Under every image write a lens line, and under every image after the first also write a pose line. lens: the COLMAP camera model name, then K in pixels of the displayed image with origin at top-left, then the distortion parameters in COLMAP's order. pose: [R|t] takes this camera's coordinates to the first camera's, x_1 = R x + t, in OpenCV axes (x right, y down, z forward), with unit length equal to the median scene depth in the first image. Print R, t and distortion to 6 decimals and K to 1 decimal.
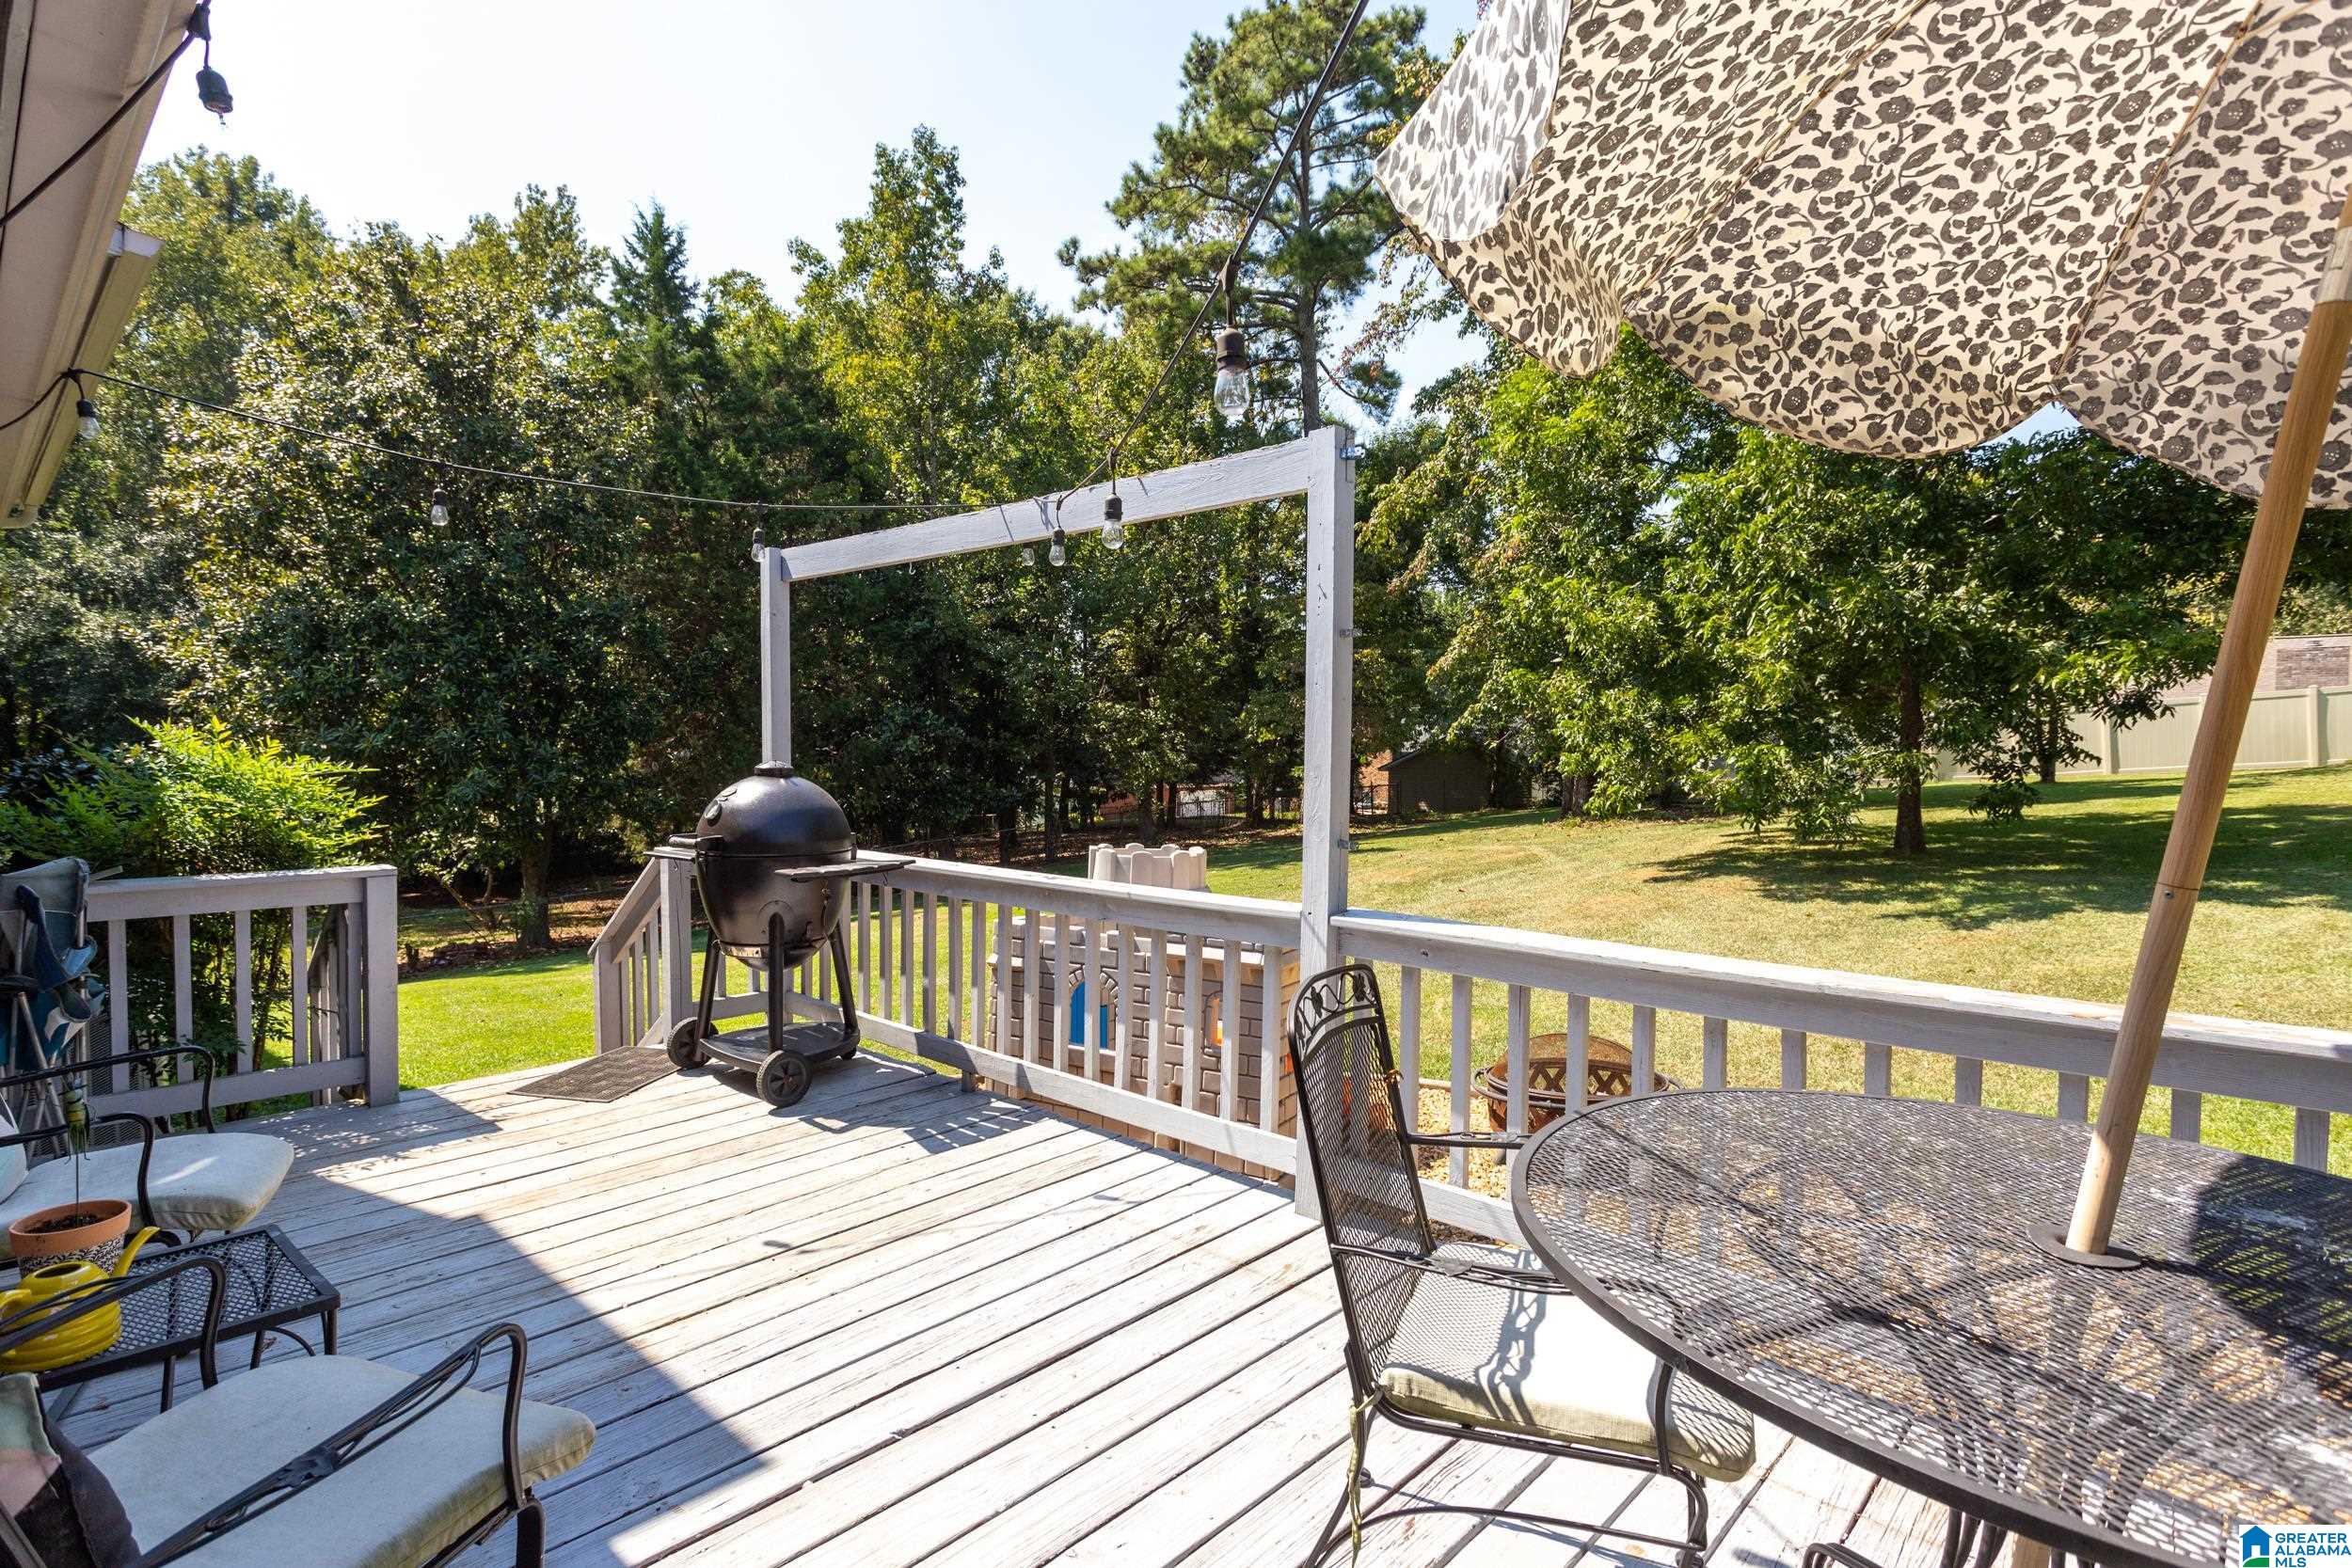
lens RADIAL K [[1186.4, 0, 1172.9], [0, 1186.4, 760.0], [0, 0, 1]] dist [-0.027113, 0.000359]
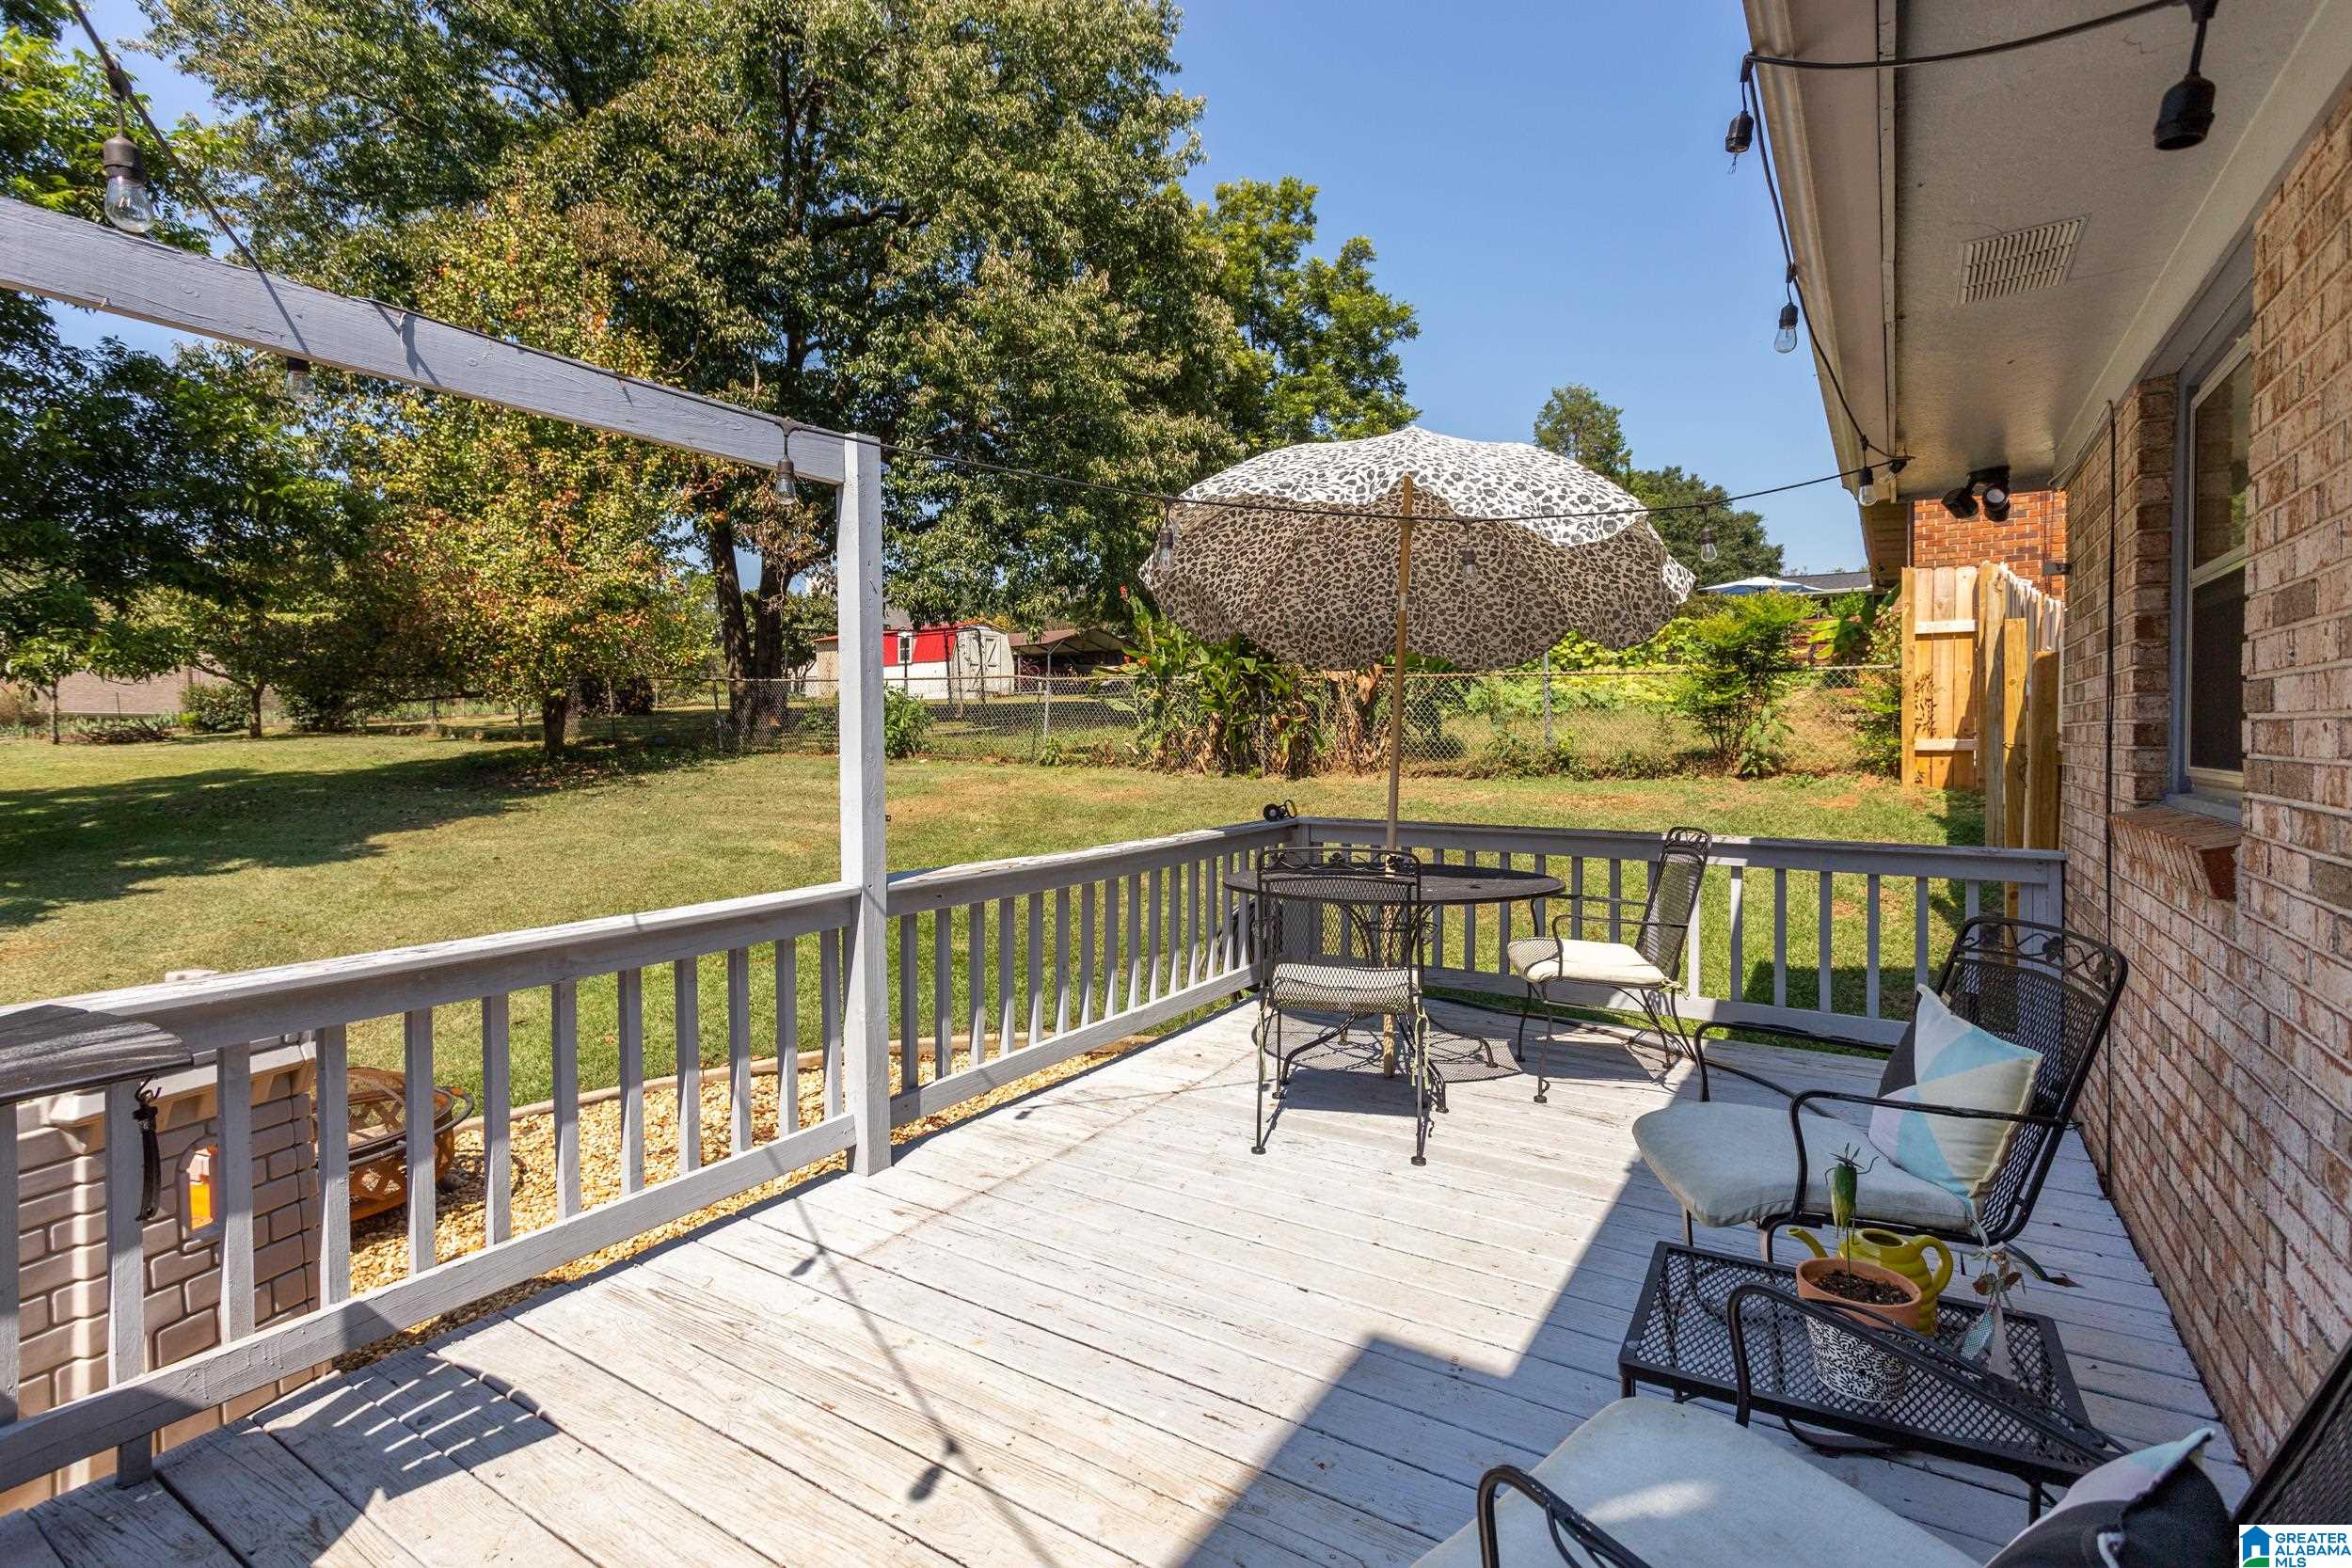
lens RADIAL K [[1123.1, 0, 1174.9], [0, 1123.1, 720.9], [0, 0, 1]] dist [-0.001047, -0.000053]
pose [[-0.197915, 0.002943, 0.980215, -0.588570], [0.016874, 0.999858, 0.000405, -0.010958], [-0.980074, 0.016621, -0.197936, 0.583378]]
